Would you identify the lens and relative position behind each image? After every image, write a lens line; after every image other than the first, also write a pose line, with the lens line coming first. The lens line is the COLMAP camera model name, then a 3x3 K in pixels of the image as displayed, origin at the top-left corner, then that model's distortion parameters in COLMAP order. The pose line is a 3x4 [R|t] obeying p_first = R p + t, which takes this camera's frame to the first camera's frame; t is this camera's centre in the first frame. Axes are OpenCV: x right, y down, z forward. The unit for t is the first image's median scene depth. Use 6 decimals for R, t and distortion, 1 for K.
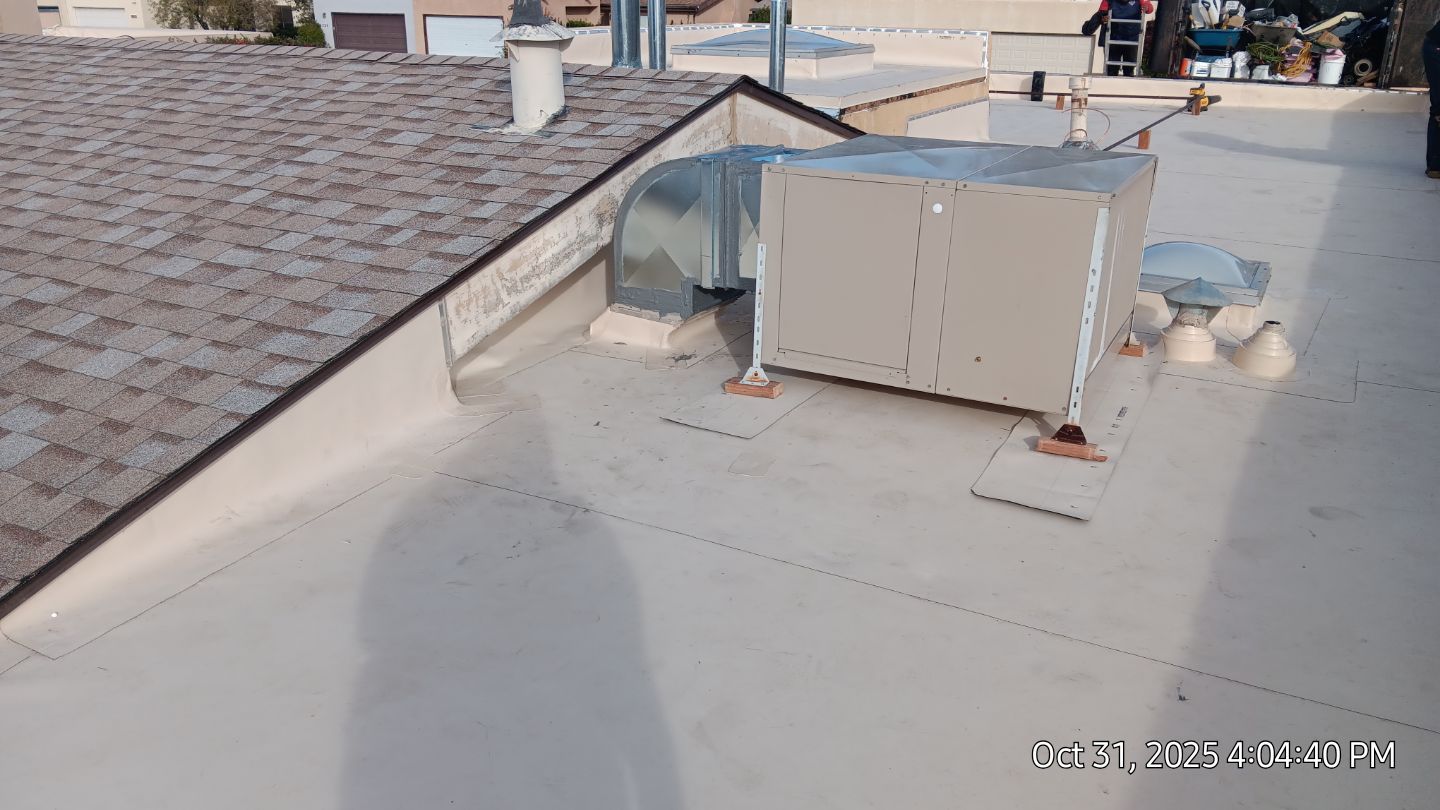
lens RADIAL K [[1095.7, 0, 721.9], [0, 1095.7, 434.8], [0, 0, 1]] dist [0.091041, -0.136388]
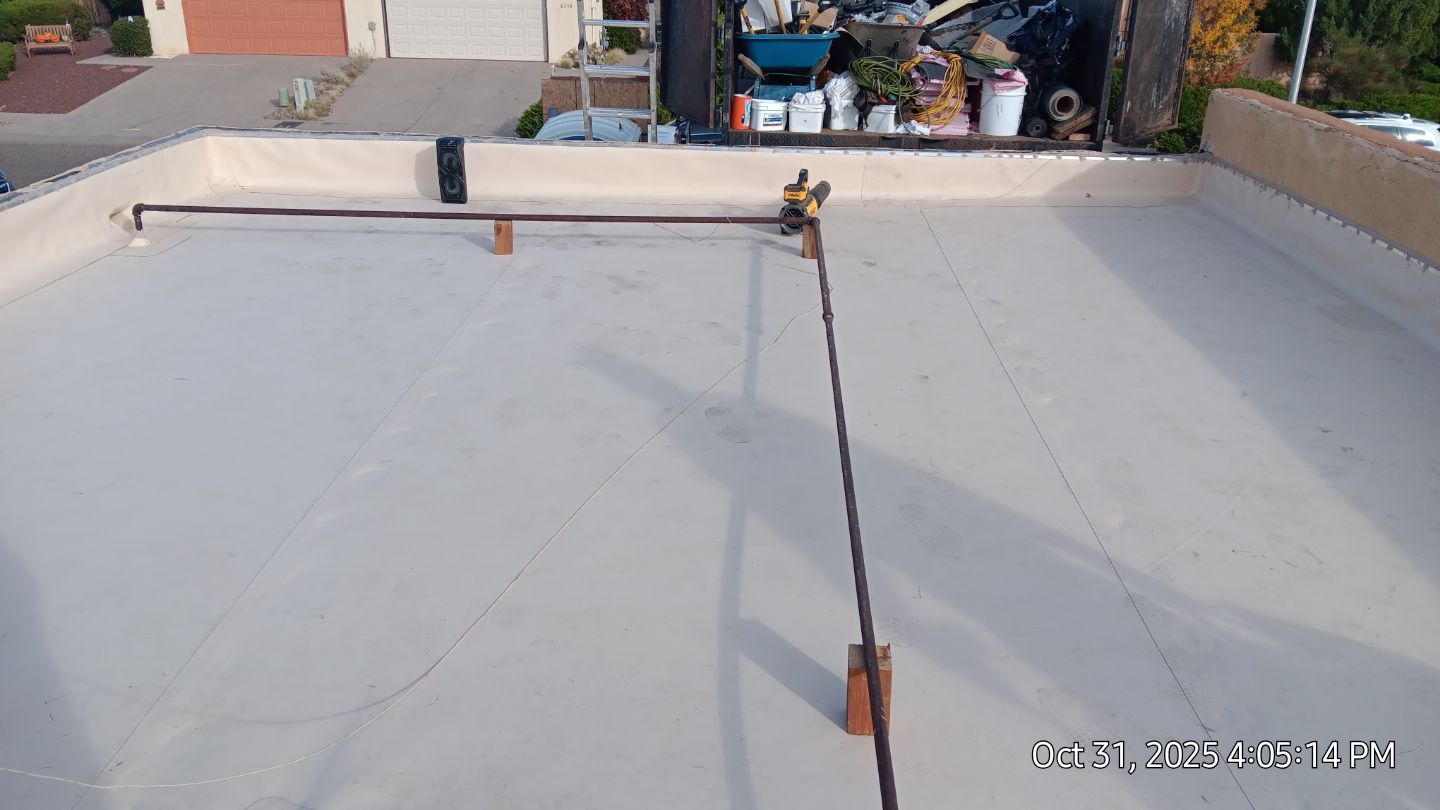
lens RADIAL K [[1101.5, 0, 728.6], [0, 1101.5, 432.1], [0, 0, 1]] dist [0.092496, -0.181052]
pose [[0.897474, -0.182046, 0.401747, 0.193086], [0.161799, 0.983234, 0.084092, -0.239060], [-0.410320, -0.010468, 0.911882, 0.565928]]
